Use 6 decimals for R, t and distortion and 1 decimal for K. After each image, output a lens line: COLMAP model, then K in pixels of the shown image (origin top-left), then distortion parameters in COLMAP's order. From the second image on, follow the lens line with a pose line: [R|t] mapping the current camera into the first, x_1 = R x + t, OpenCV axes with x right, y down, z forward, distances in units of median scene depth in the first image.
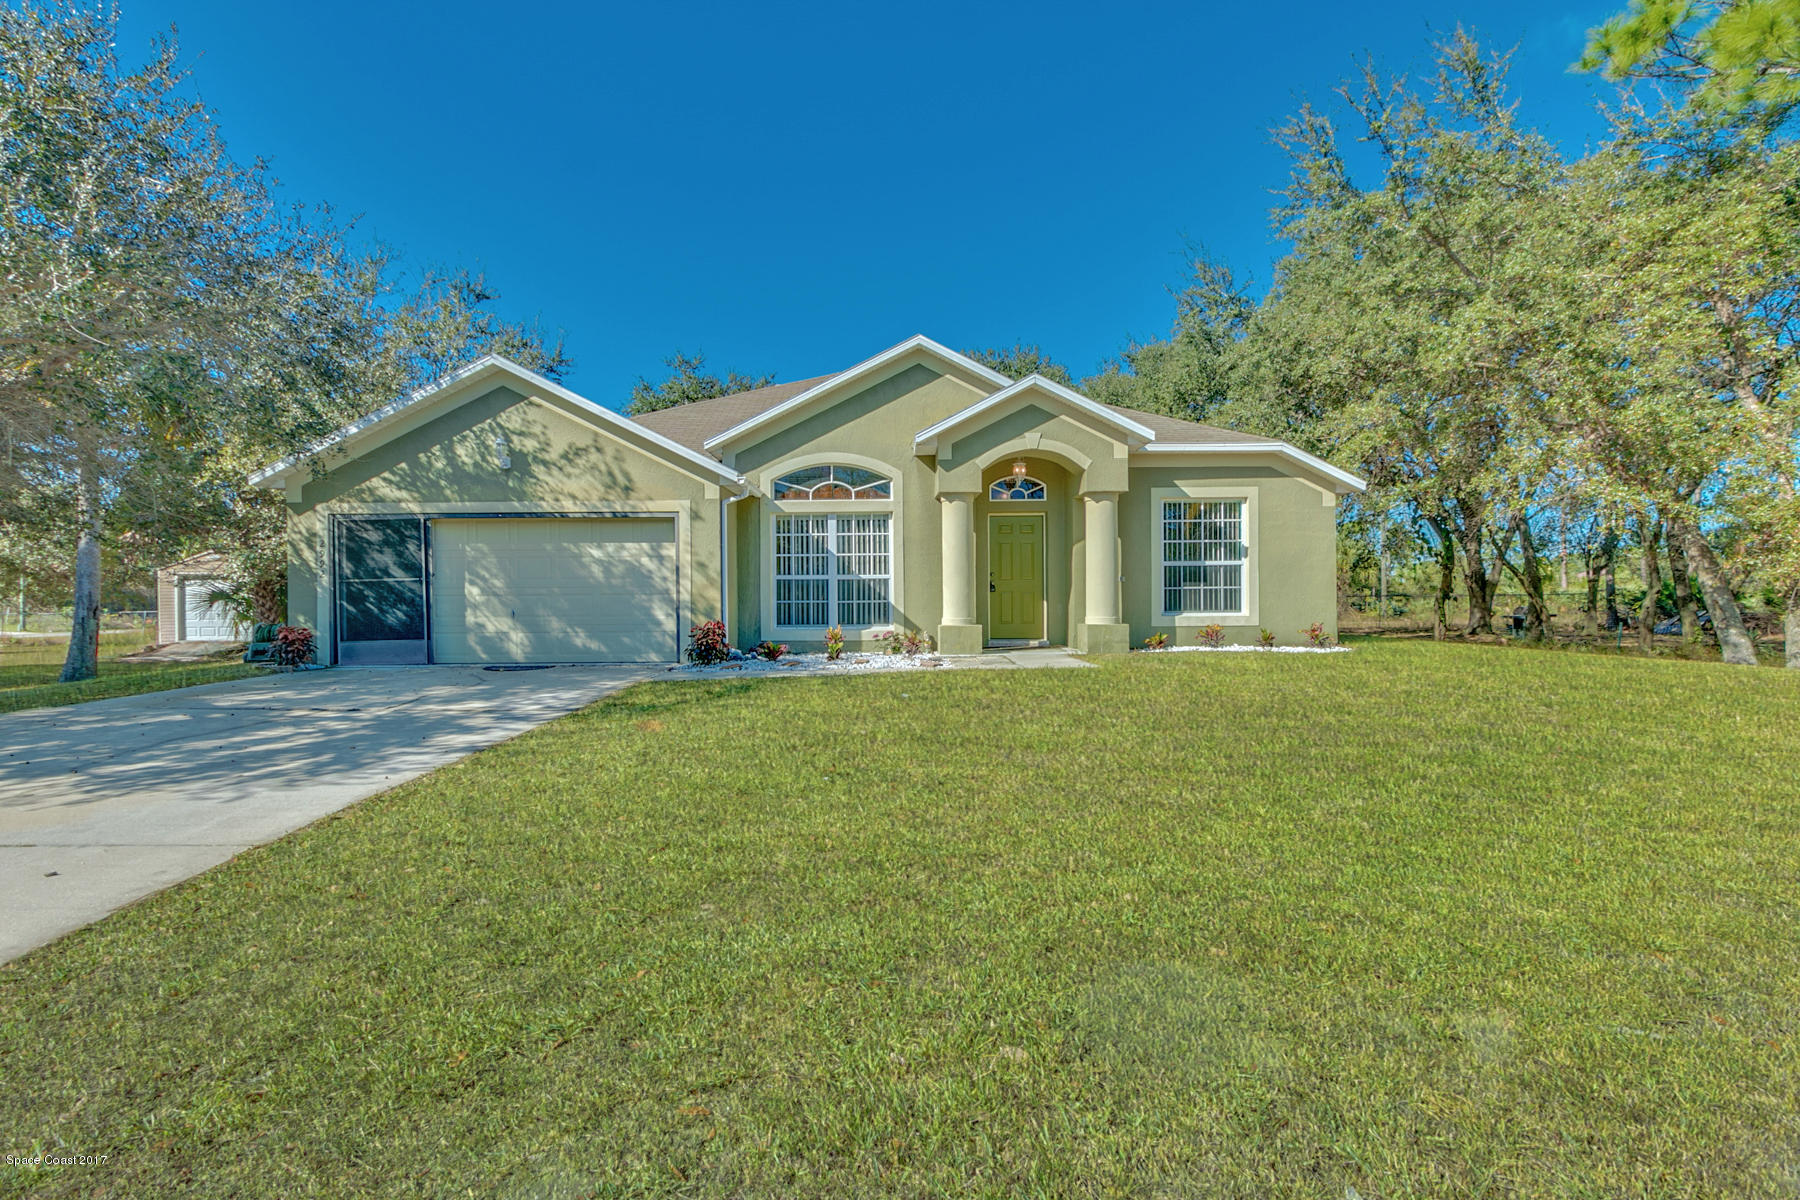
lens RADIAL K [[821.7, 0, 900.0], [0, 821.7, 600.0], [0, 0, 1]] dist [0.005310, 0.000046]
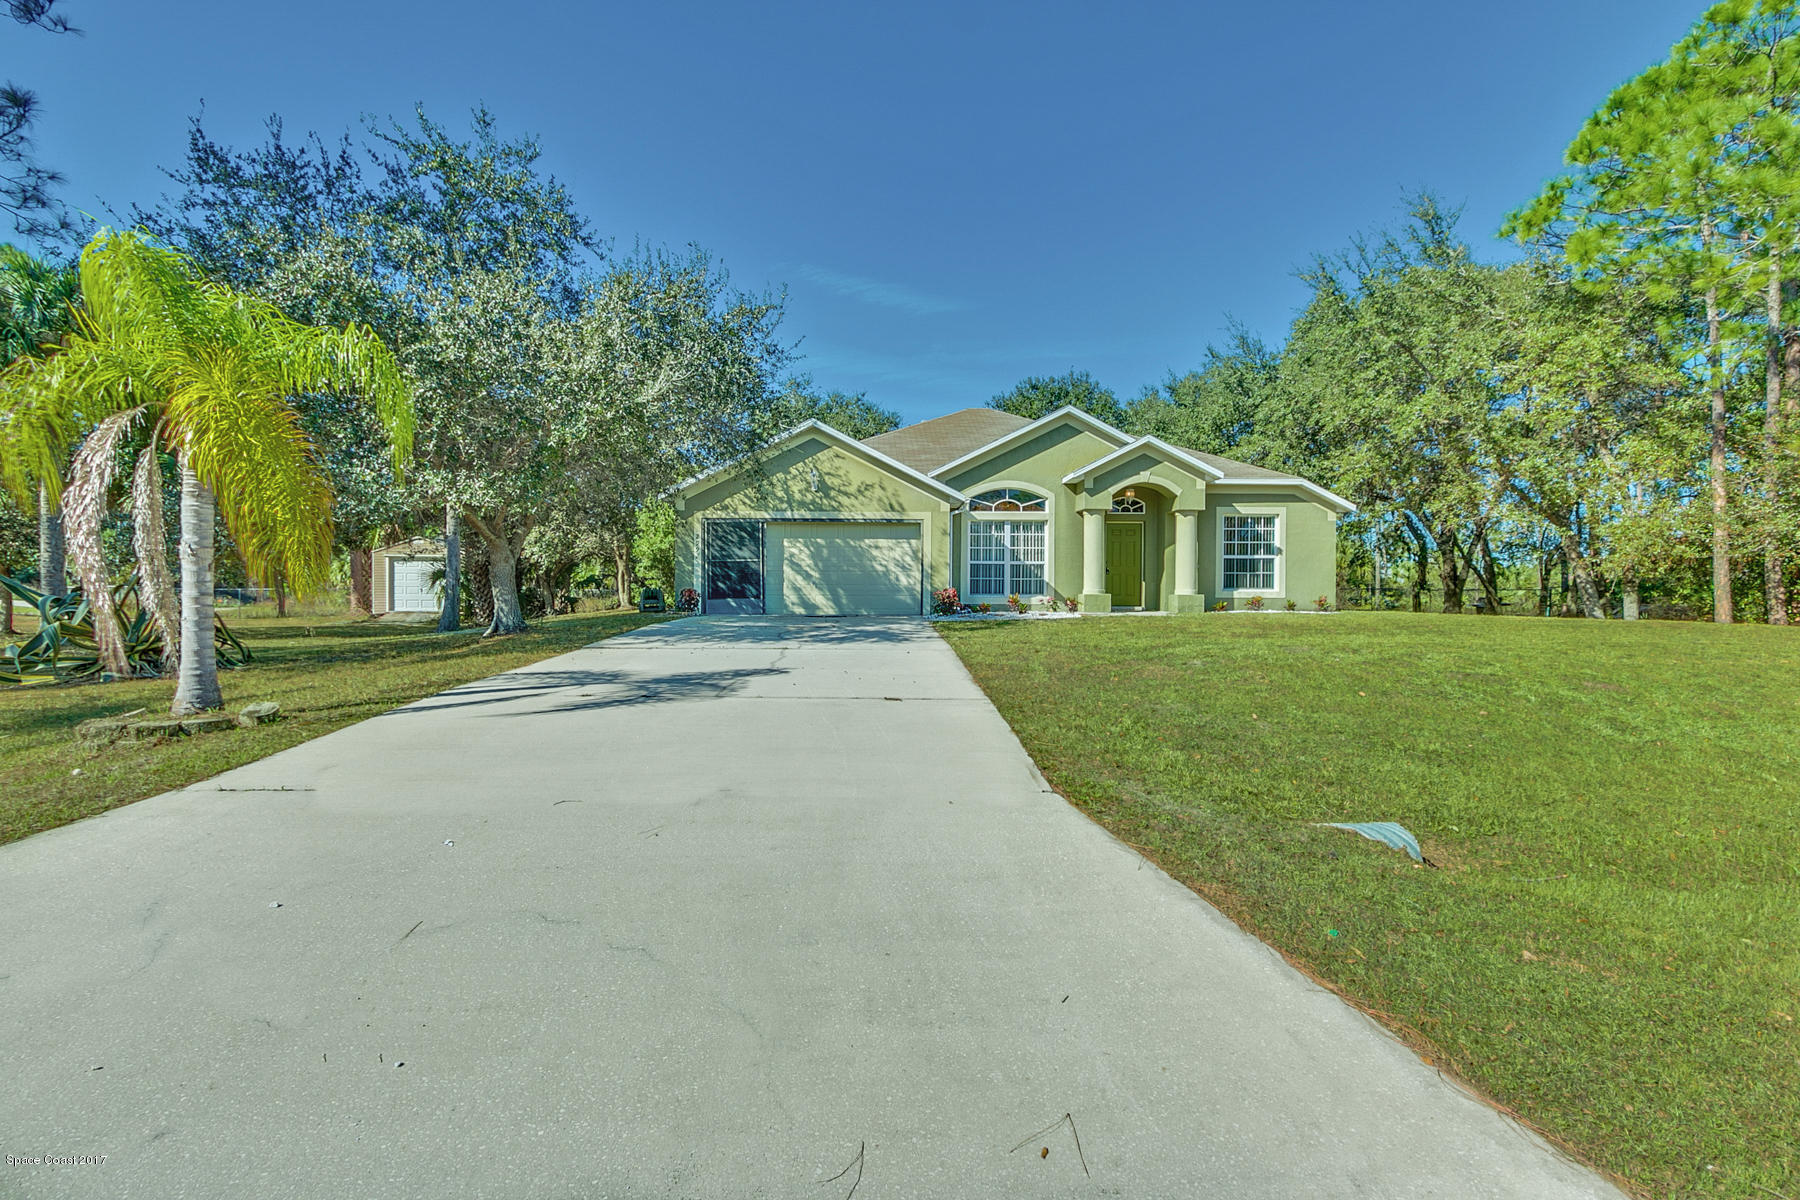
lens RADIAL K [[864.6, 0, 900.0], [0, 864.6, 600.0], [0, 0, 1]] dist [0.007070, 0.000128]
pose [[0.999692, 0.012860, 0.021226, -0.313164], [-0.012962, 0.999905, 0.004704, 0.036141], [-0.021163, -0.004978, 0.999764, -0.592664]]
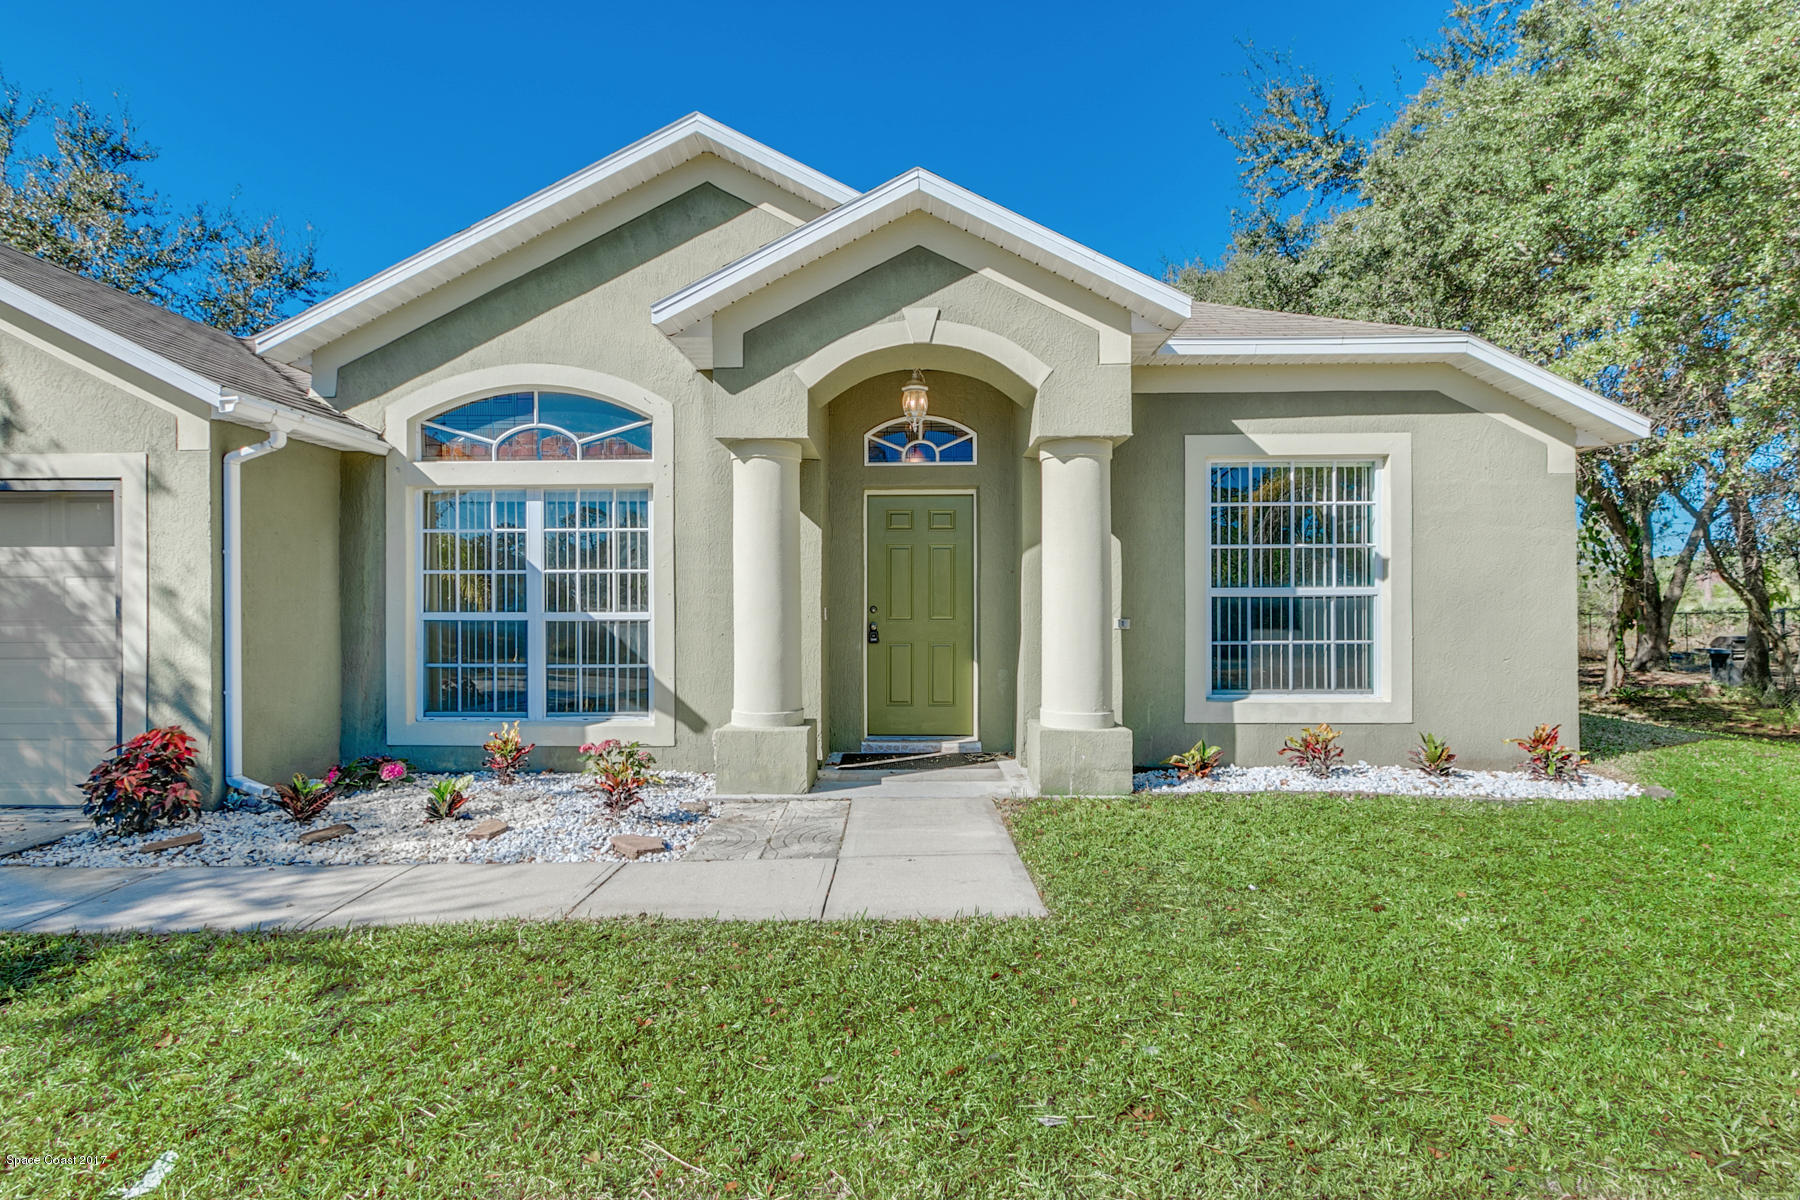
lens RADIAL K [[864.6, 0, 900.0], [0, 864.6, 600.0], [0, 0, 1]] dist [0.007070, 0.000128]
pose [[0.999445, 0.004827, -0.032952, 0.154975], [-0.004882, 0.999987, -0.001595, -0.038071], [0.032944, 0.001755, 0.999456, 0.485532]]
